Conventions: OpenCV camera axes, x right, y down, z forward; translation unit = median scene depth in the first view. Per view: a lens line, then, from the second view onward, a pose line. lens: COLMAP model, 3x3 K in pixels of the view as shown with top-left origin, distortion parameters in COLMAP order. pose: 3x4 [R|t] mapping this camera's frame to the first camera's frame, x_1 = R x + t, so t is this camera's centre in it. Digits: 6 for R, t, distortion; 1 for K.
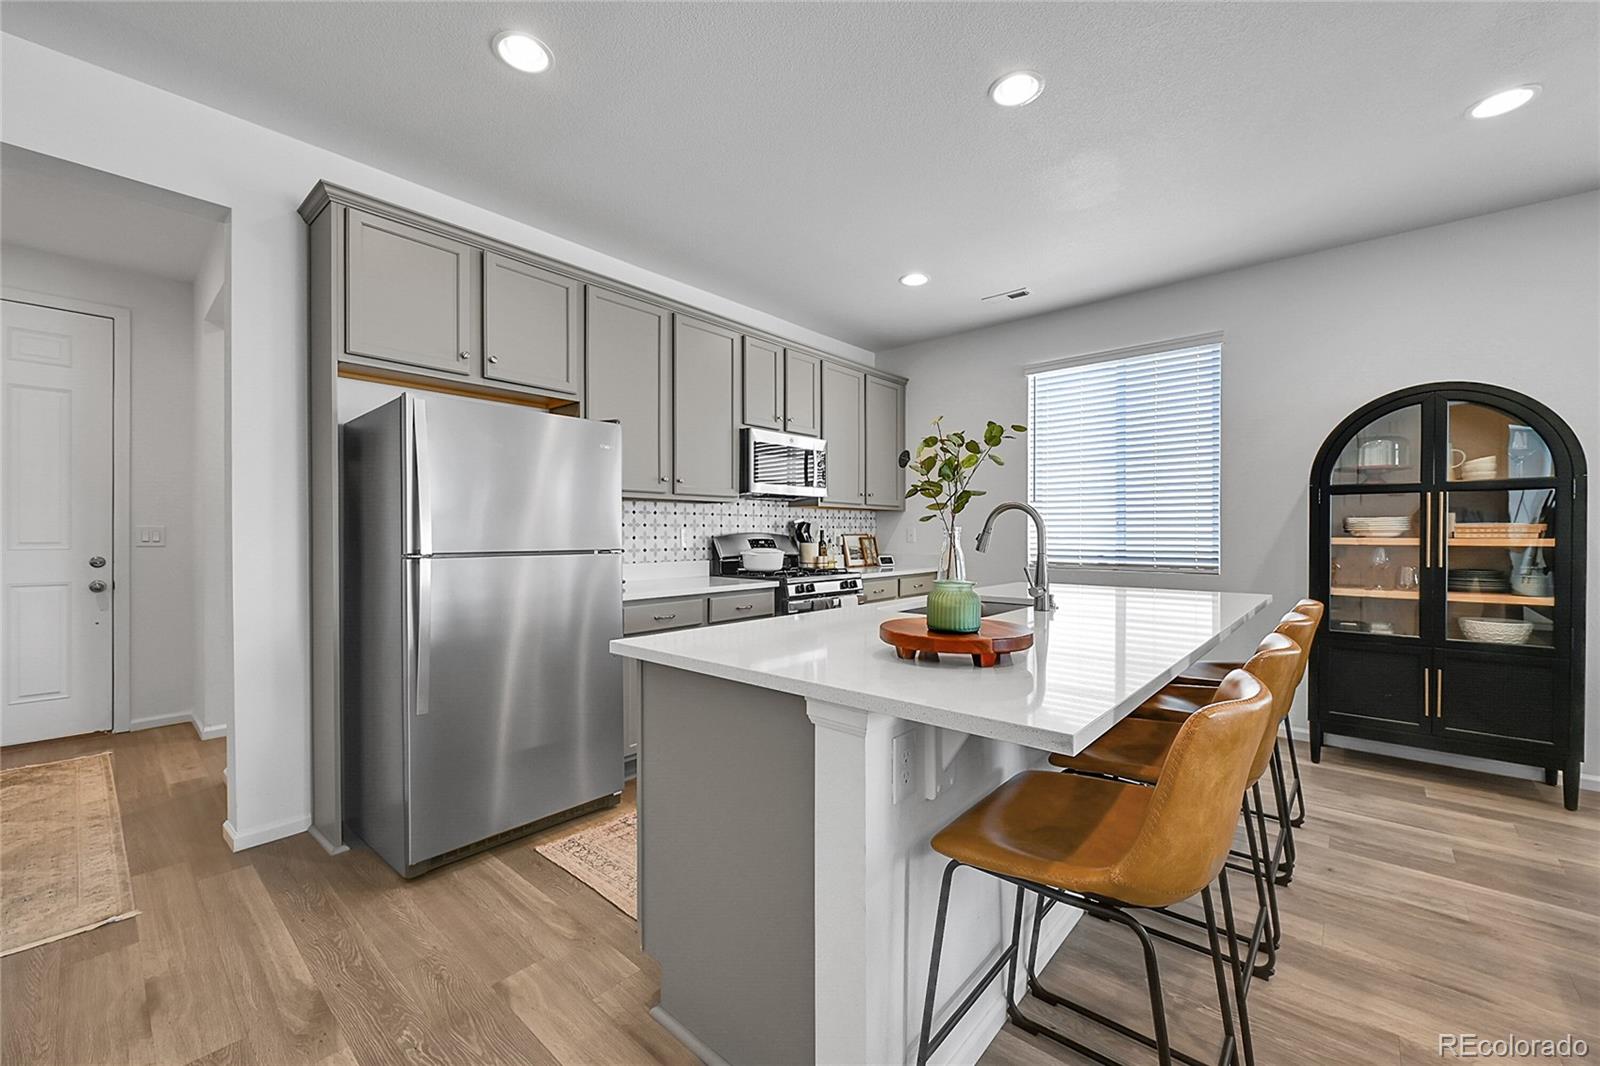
lens RADIAL K [[632.0, 0, 801.5], [0, 632.0, 537.4], [0, 0, 1]] dist [-0.000523, -0.000129]
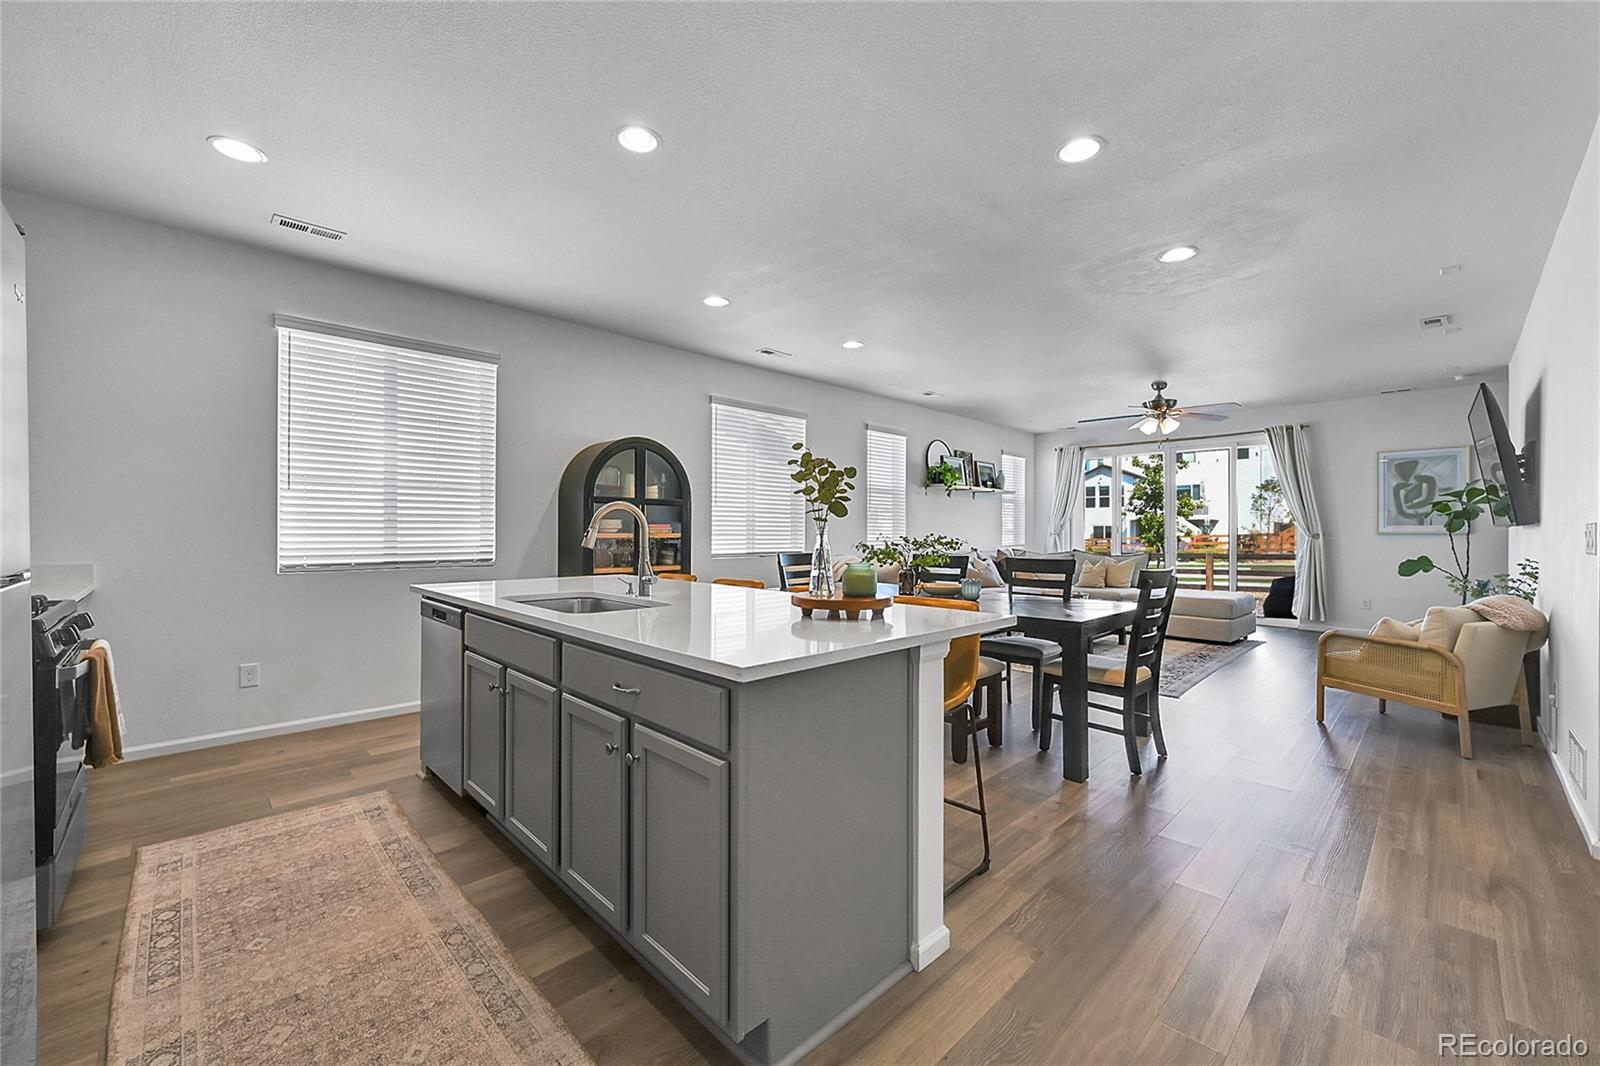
lens RADIAL K [[634.0, 0, 800.0], [0, 634.0, 533.0], [0, 0, 1]] dist [-0.000353, -0.000130]
pose [[0.078496, -0.003218, 0.996909, -0.433548], [0.004734, 0.999985, 0.002856, -0.001320], [-0.996903, 0.004495, 0.078510, 0.349541]]
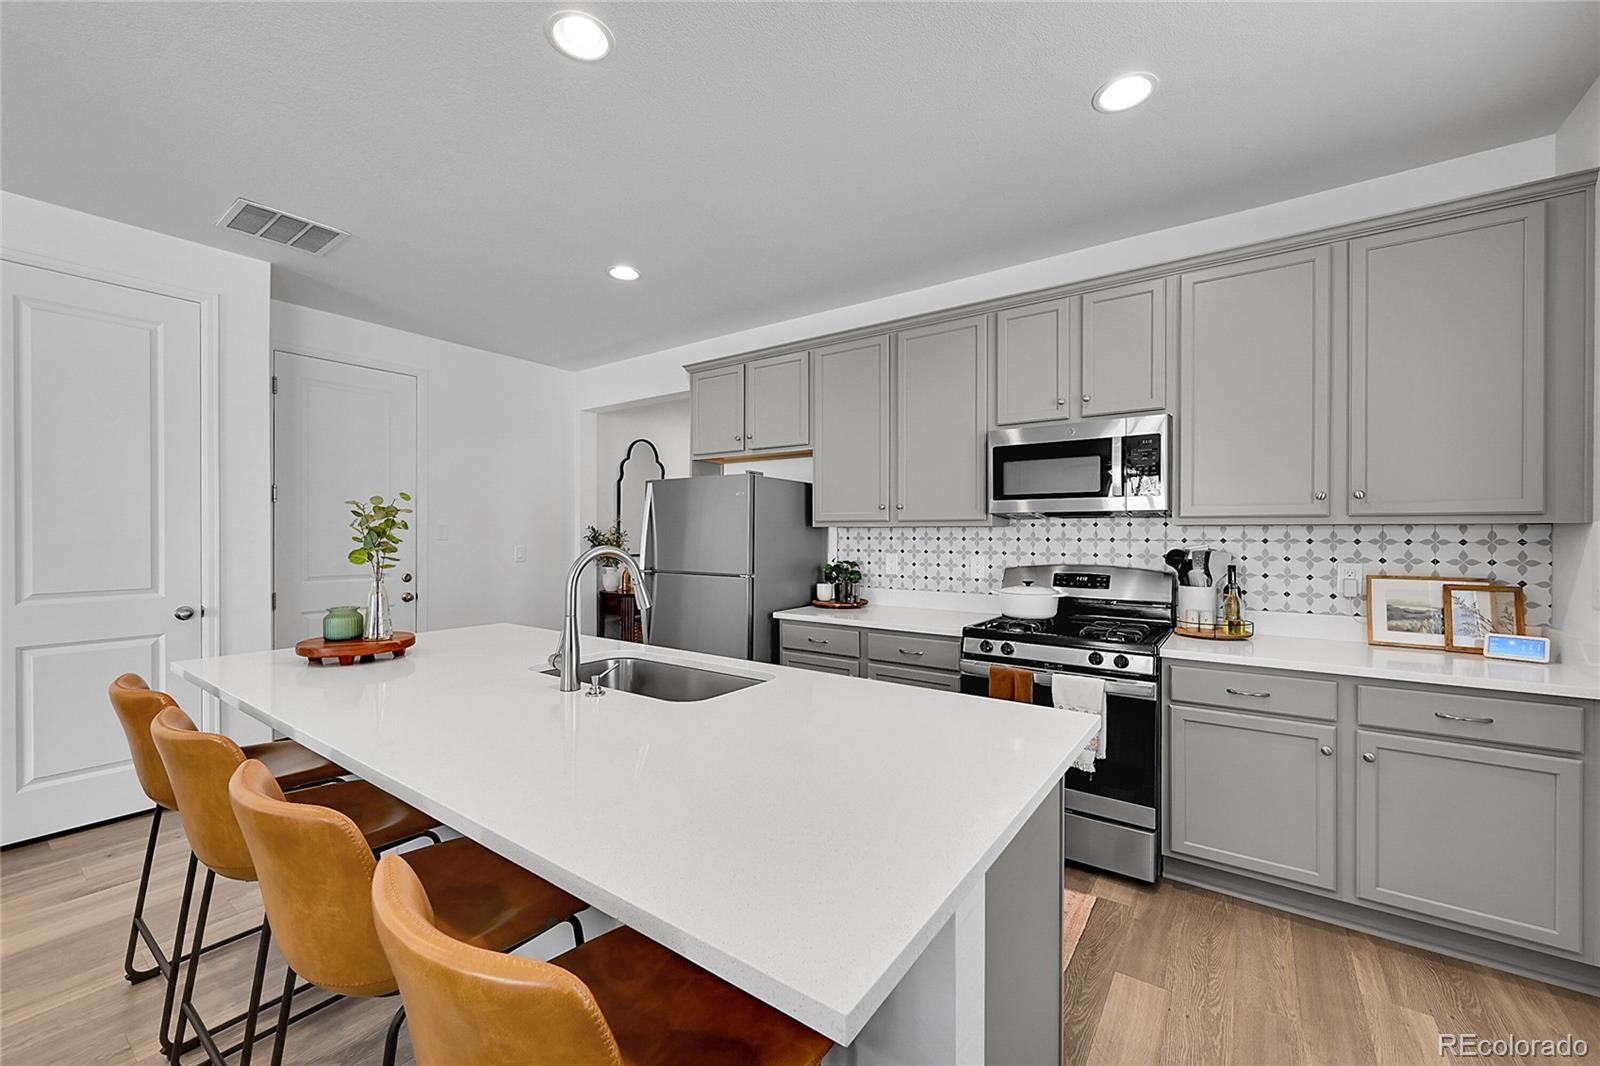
lens RADIAL K [[634.0, 0, 800.0], [0, 634.0, 533.0], [0, 0, 1]] dist [-0.000353, -0.000130]
pose [[0.096695, -0.001702, -0.995313, 0.664542], [-0.010684, 0.999939, -0.002748, -0.041175], [0.995257, 0.010900, 0.096671, 0.677429]]
